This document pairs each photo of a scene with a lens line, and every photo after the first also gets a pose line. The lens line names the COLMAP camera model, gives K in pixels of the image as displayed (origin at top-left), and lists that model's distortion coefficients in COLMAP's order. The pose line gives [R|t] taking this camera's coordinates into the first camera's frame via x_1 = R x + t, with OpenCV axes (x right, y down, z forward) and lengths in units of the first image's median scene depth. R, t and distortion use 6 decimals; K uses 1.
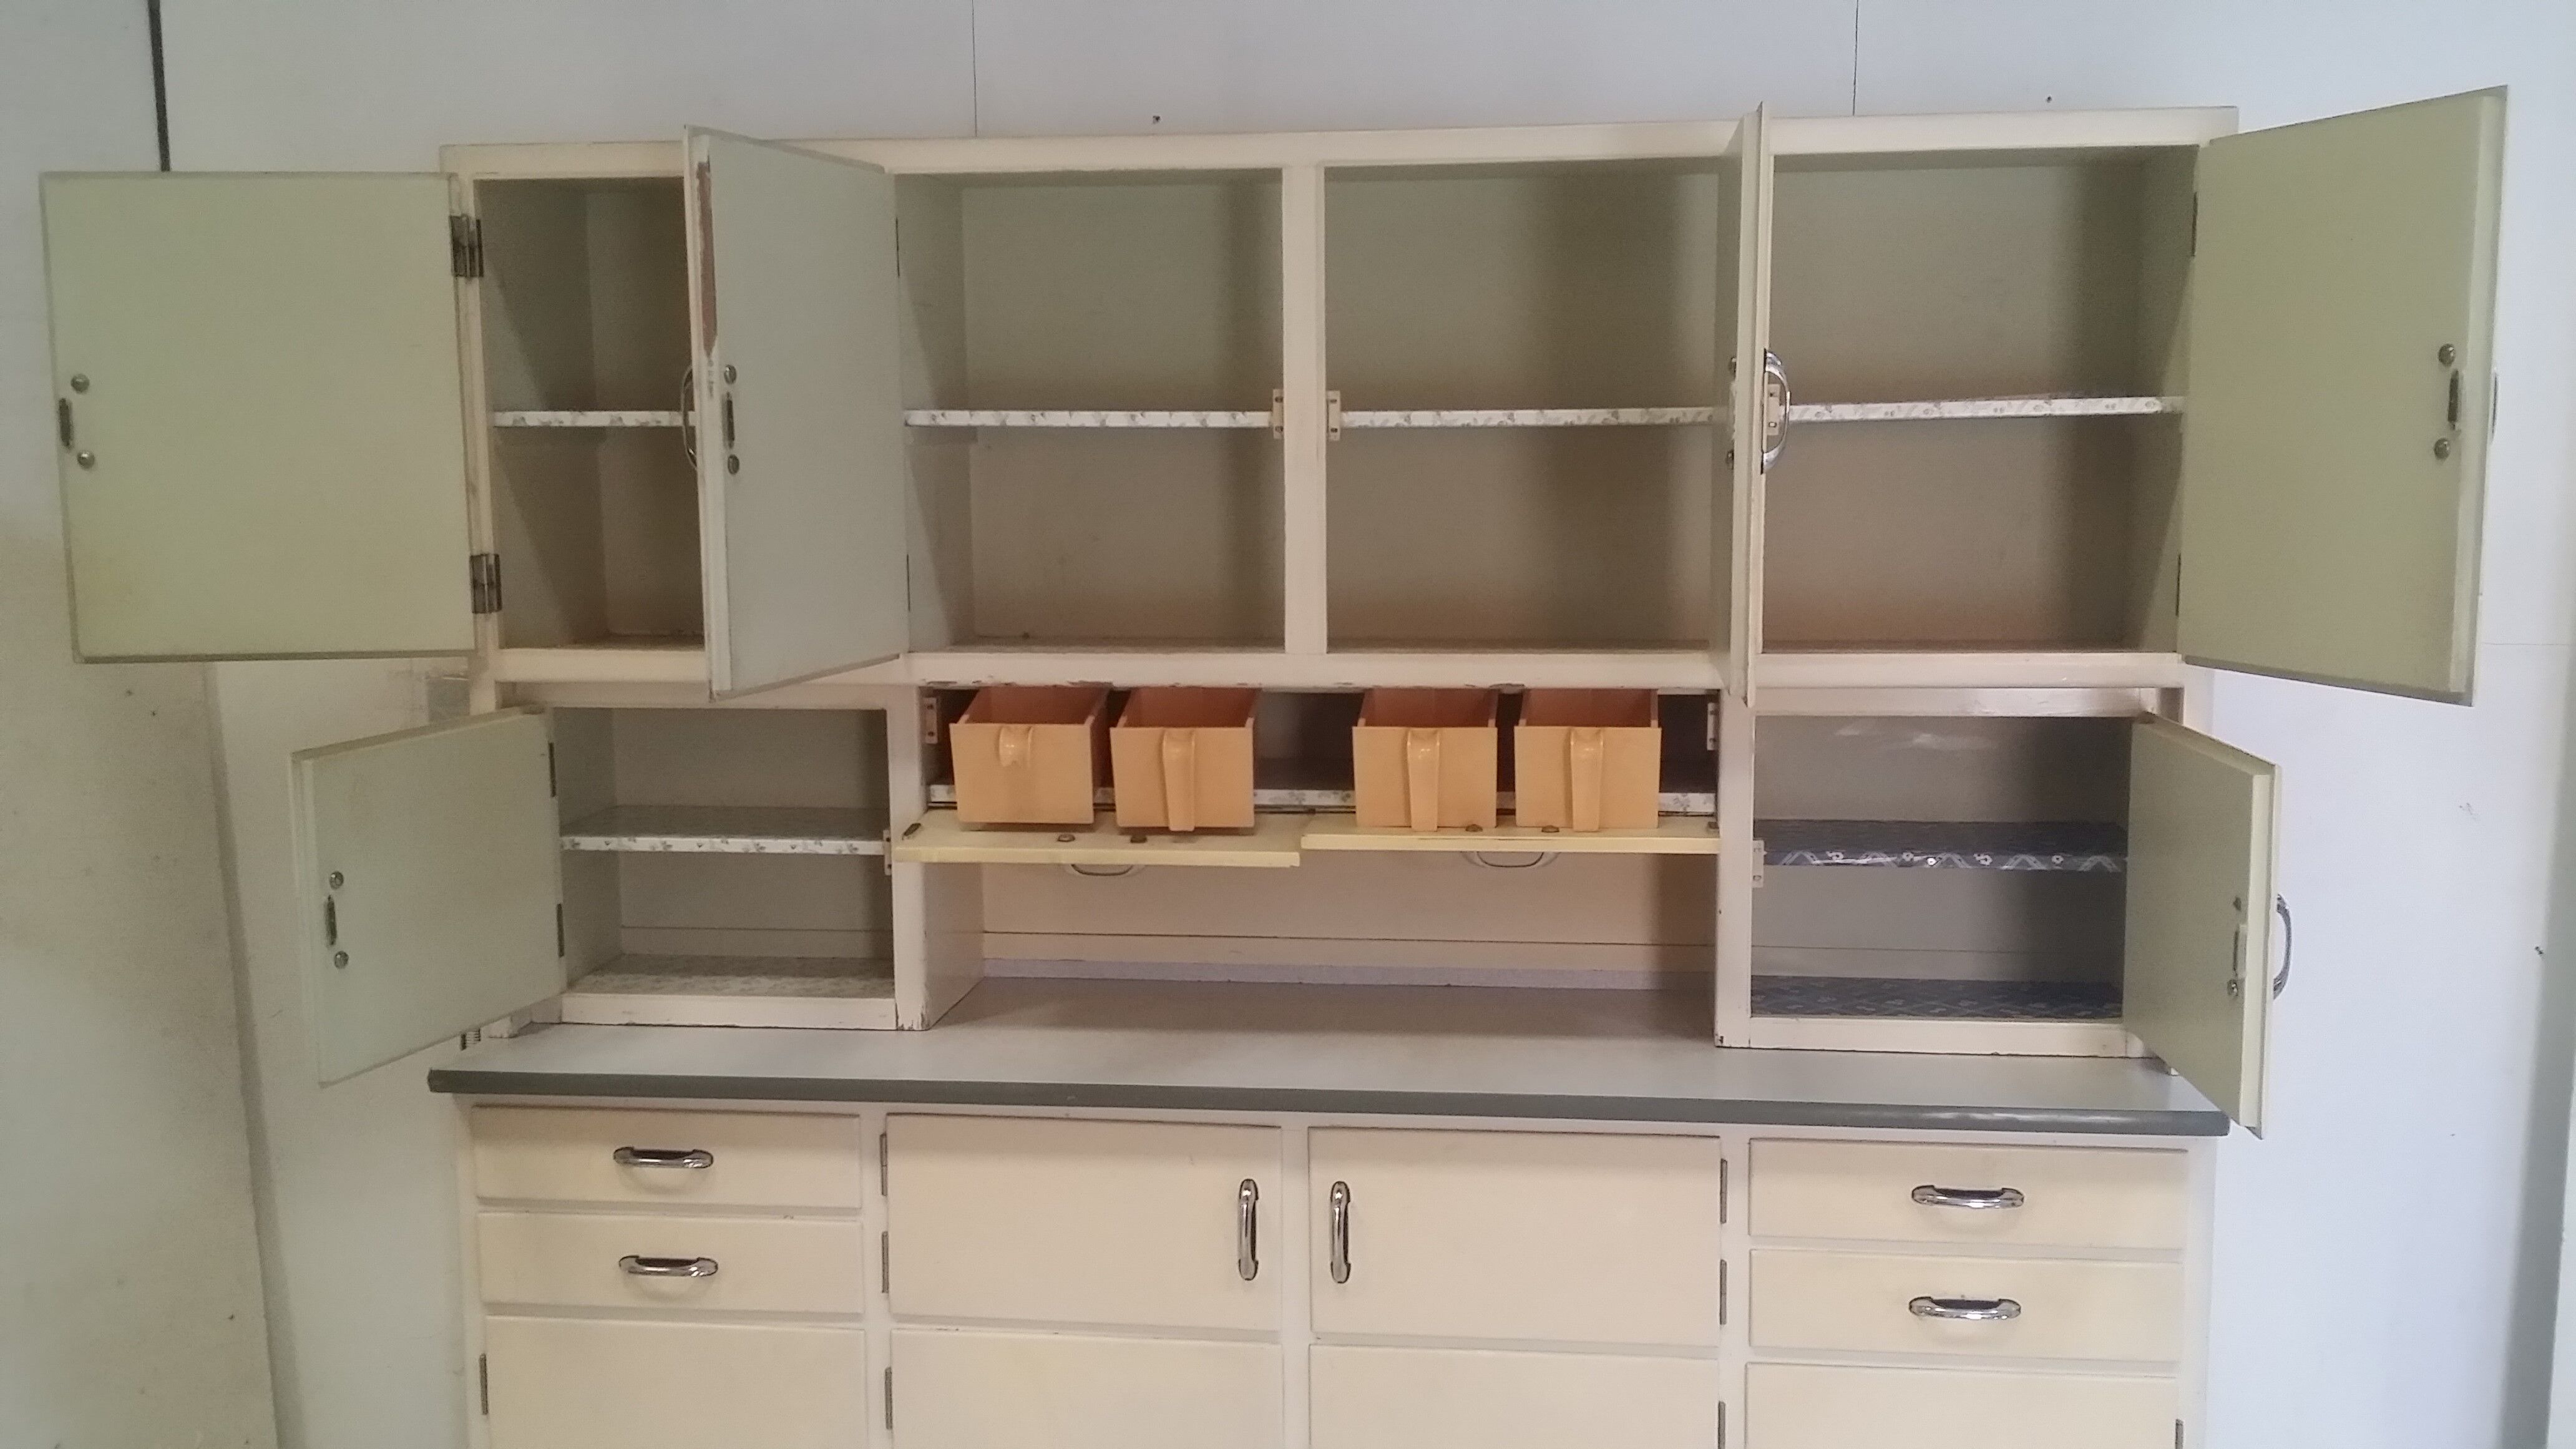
lens RADIAL K [[2558.0, 0, 1292.2], [0, 2558.0, 772.5], [0, 0, 1]] dist [0.125977, -0.325873]
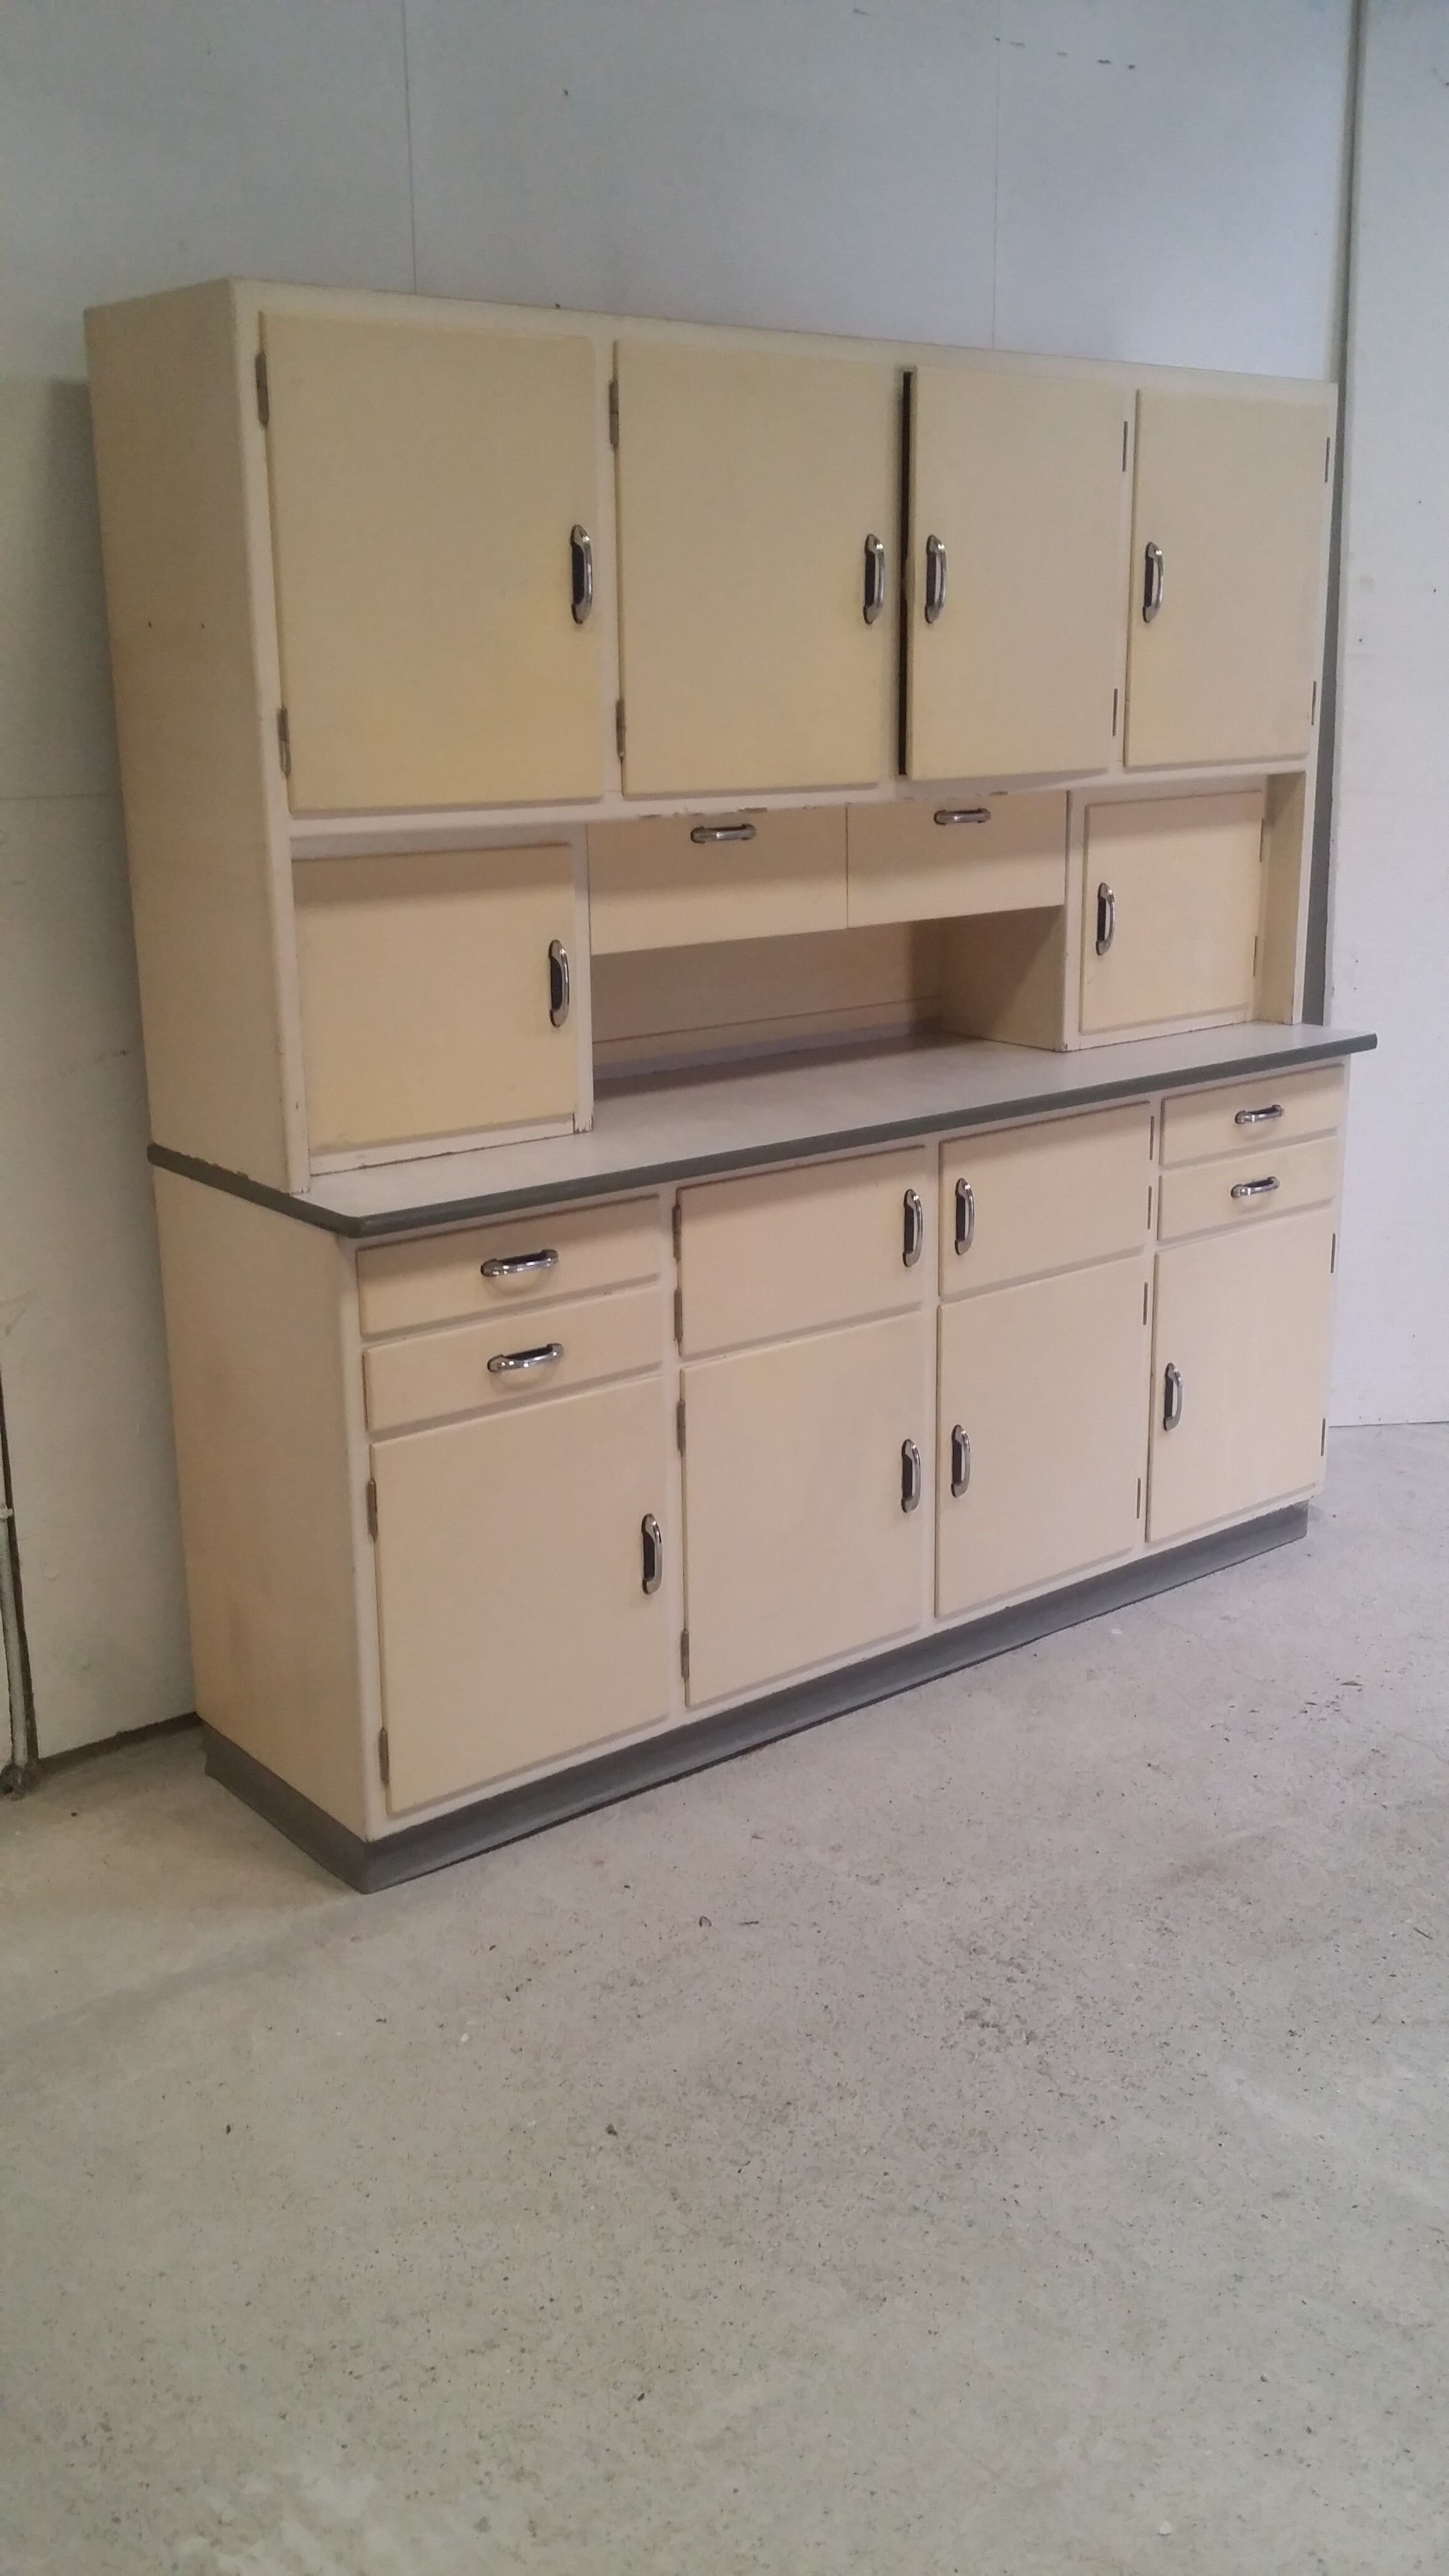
lens RADIAL K [[2315.1, 0, 772.7], [0, 2315.1, 1270.6], [0, 0, 1]] dist [0.110305, -0.198538]
pose [[0.689155, -0.187740, 0.699871, -0.871267], [0.097489, 0.981094, 0.167181, -0.004595], [-0.718026, -0.046984, 0.694429, 0.223335]]
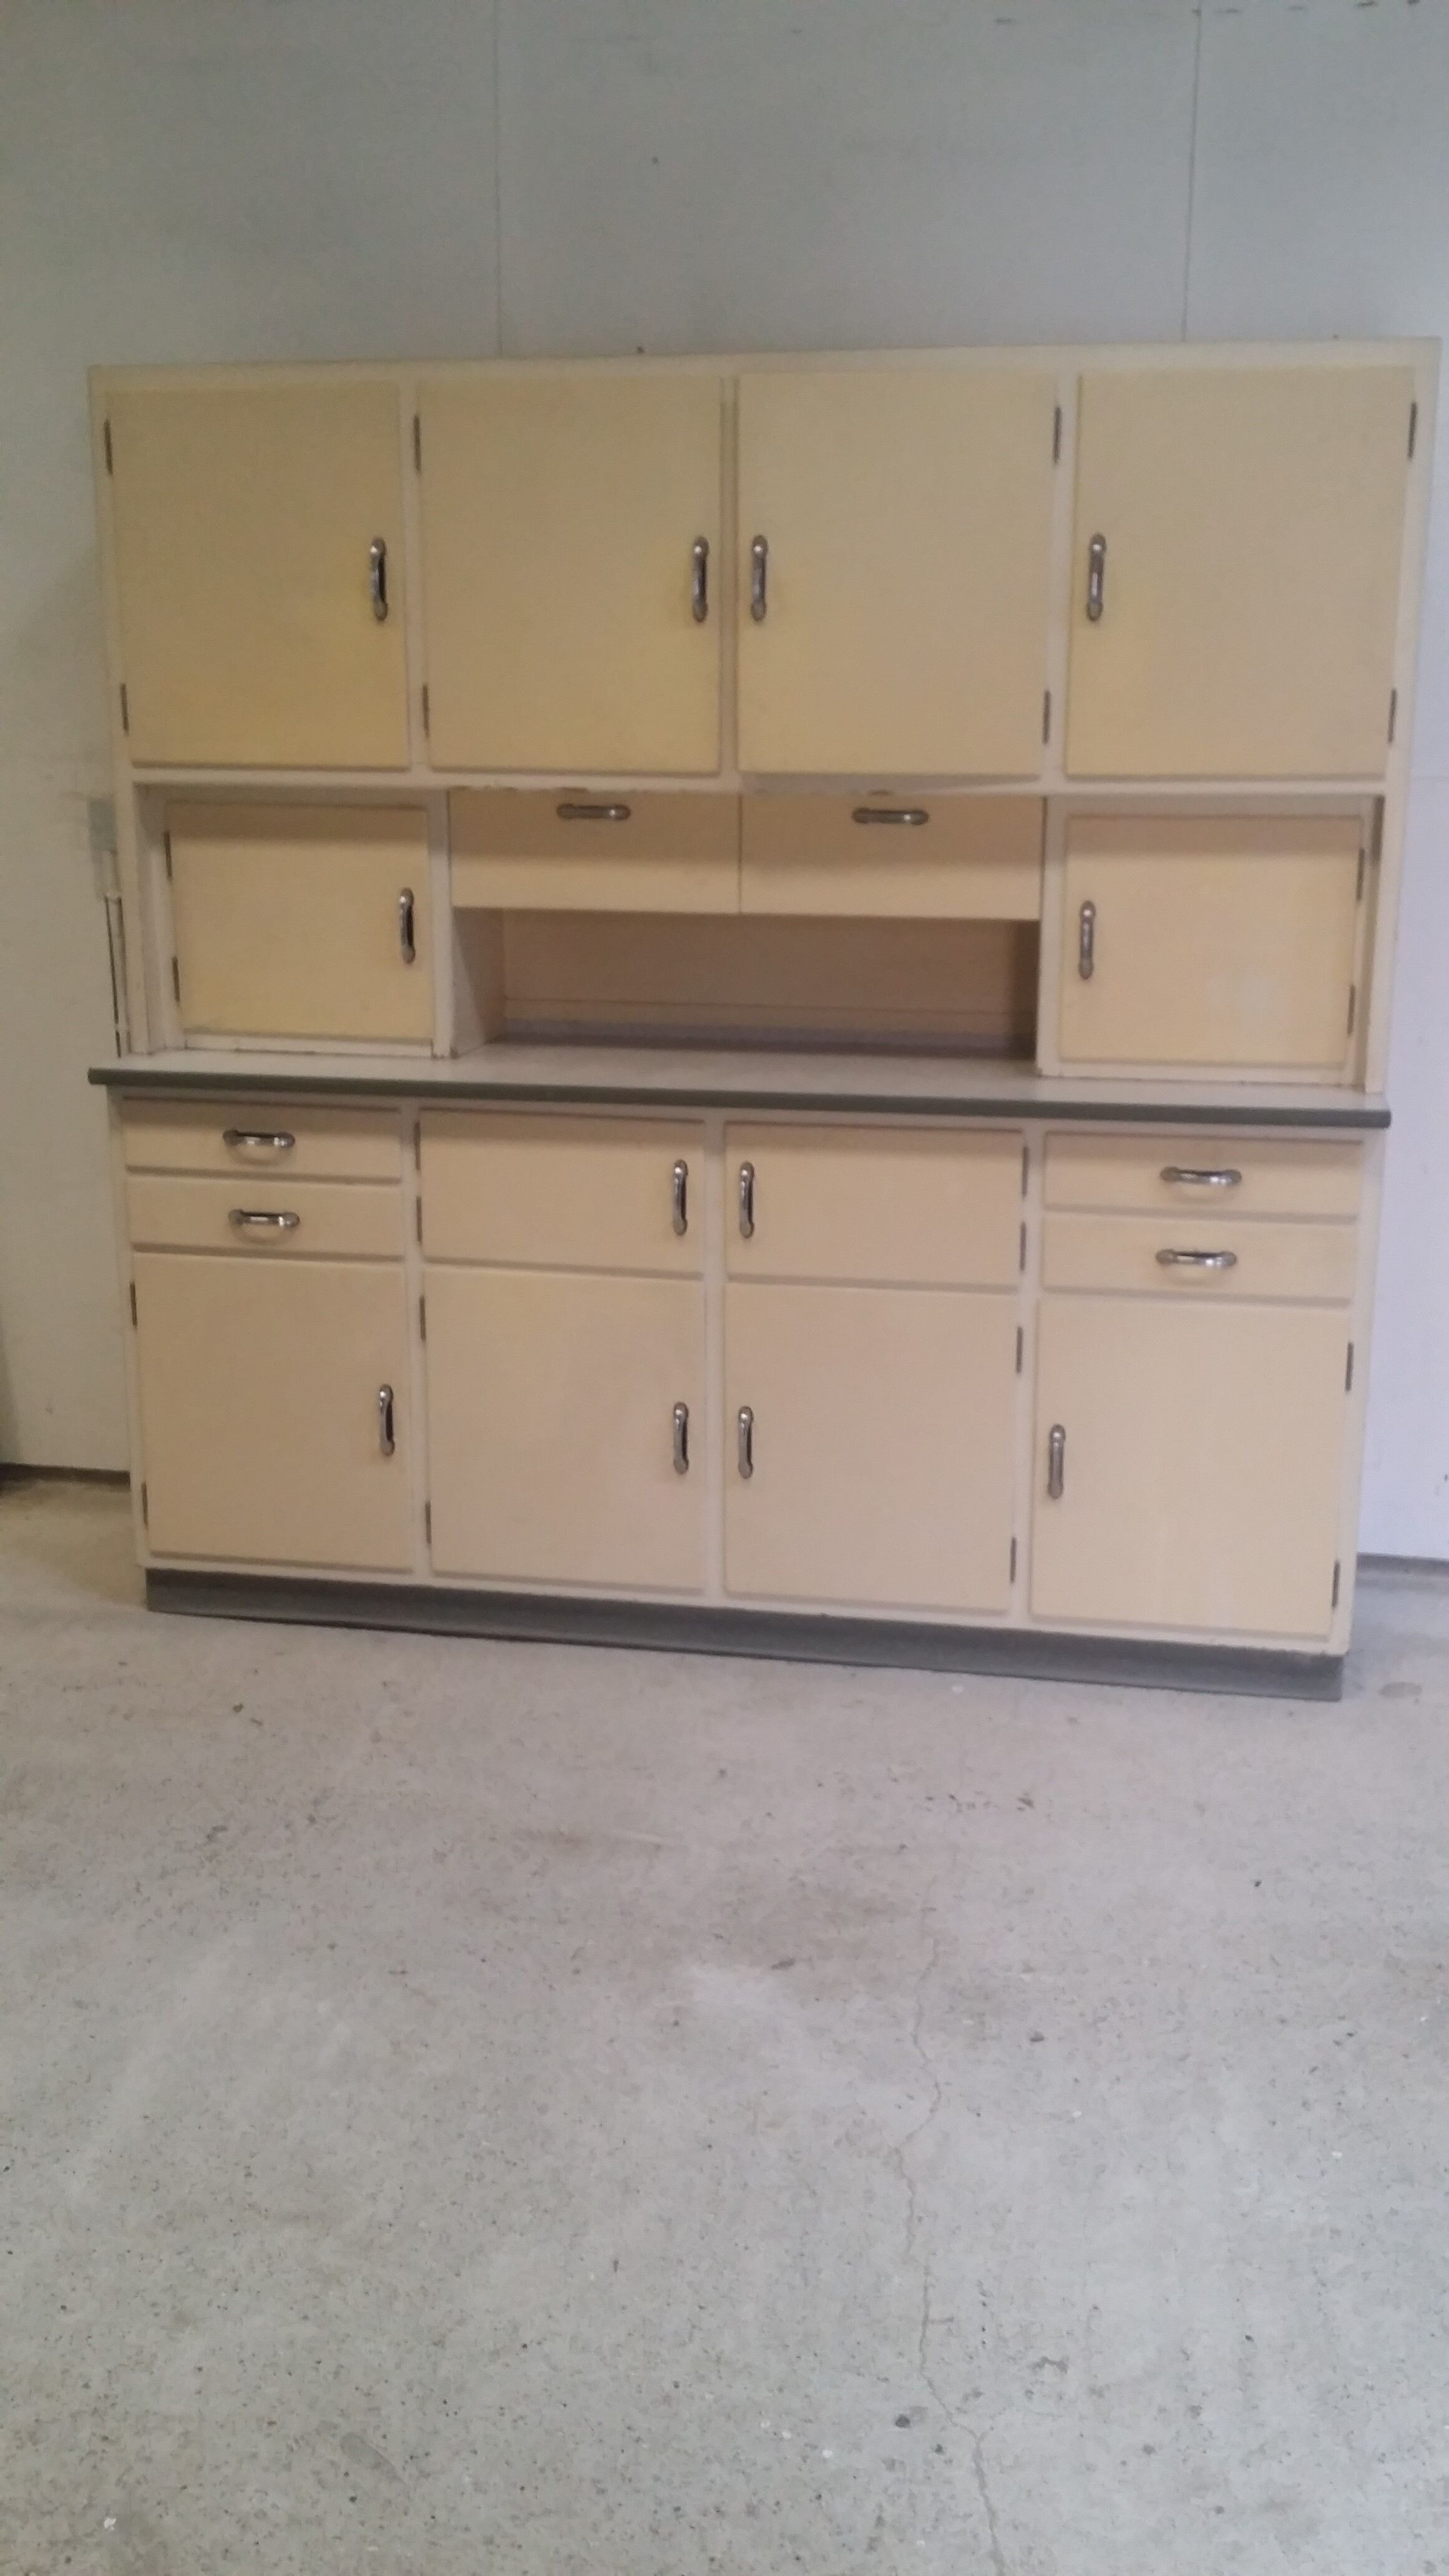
lens RADIAL K [[2315.1, 0, 772.7], [0, 2315.1, 1270.6], [0, 0, 1]] dist [0.110305, -0.198538]
pose [[0.998326, 0.024871, -0.052211, 0.094957], [-0.019403, 0.994520, 0.102735, 0.086765], [0.054480, -0.101550, 0.993338, -0.220088]]
